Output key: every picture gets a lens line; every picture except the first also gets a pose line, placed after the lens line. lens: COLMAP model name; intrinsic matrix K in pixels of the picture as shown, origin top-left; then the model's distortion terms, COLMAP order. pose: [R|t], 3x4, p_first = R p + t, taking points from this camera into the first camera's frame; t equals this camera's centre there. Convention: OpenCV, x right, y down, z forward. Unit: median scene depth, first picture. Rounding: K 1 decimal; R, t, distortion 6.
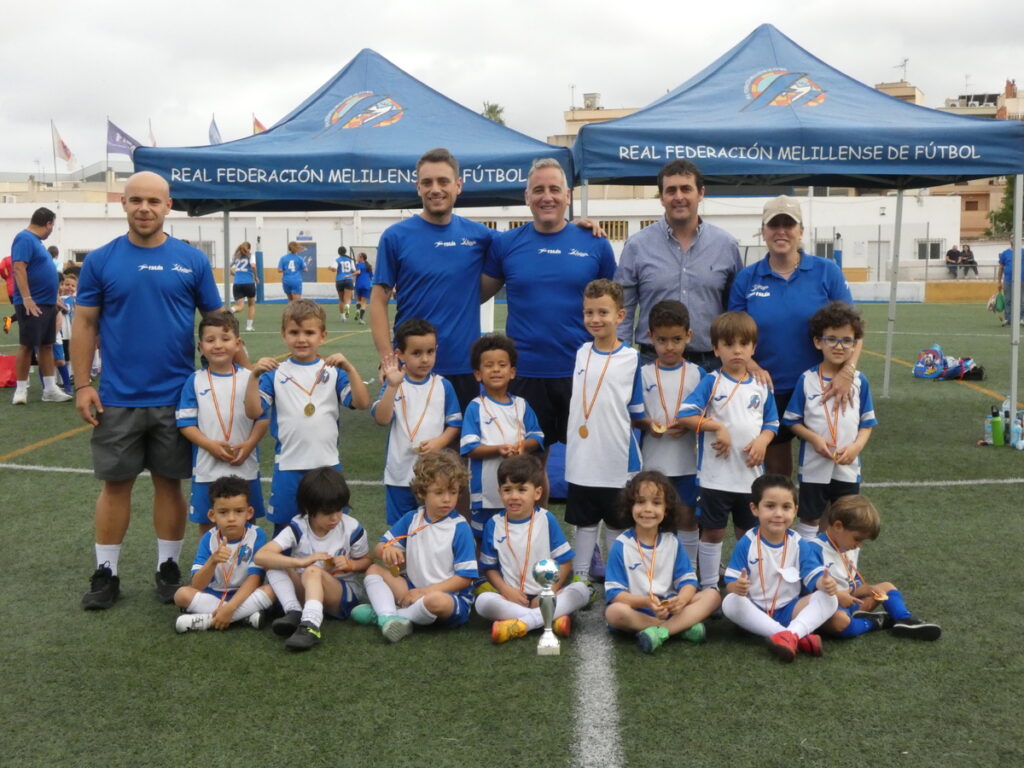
lens RADIAL K [[1385.8, 0, 503.7], [0, 1385.8, 379.7], [0, 0, 1]] dist [0.015523, 0.000000]
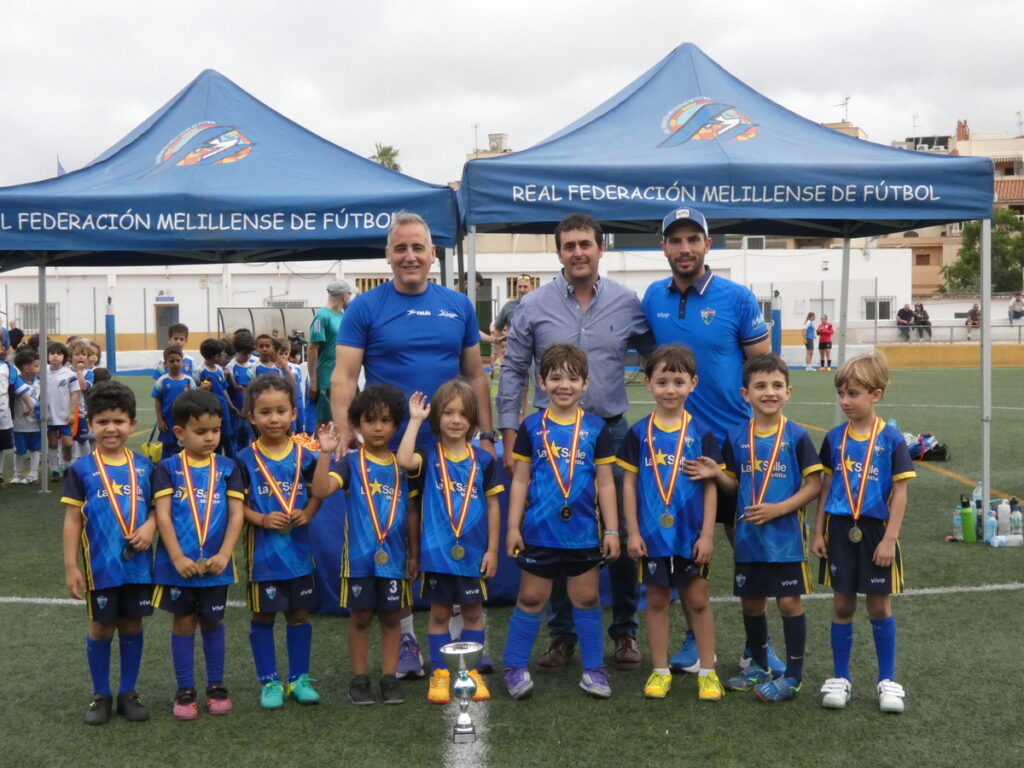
lens RADIAL K [[1548.7, 0, 507.6], [0, 1548.7, 377.4], [0, 0, 1]] dist [0.005866, 0.000000]
pose [[0.997984, -0.007947, 0.062960, 0.021200], [0.011122, 0.998675, -0.050242, -0.007605], [-0.062478, 0.050841, 0.996751, 0.084061]]
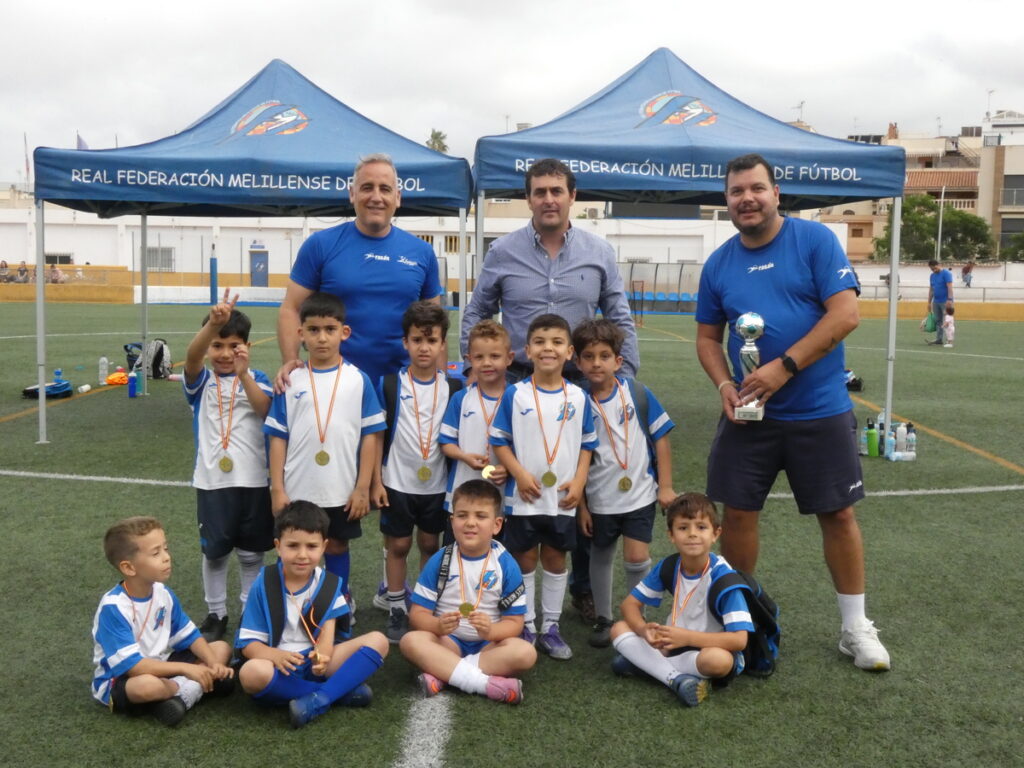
lens RADIAL K [[1202.3, 0, 516.4], [0, 1202.3, 382.8], [0, 0, 1]] dist [-0.004871, 0.000000]
pose [[0.998607, 0.018201, 0.049528, 0.042940], [-0.018438, 0.999821, 0.004327, -0.006753], [-0.049441, -0.005234, 0.998763, 0.111524]]
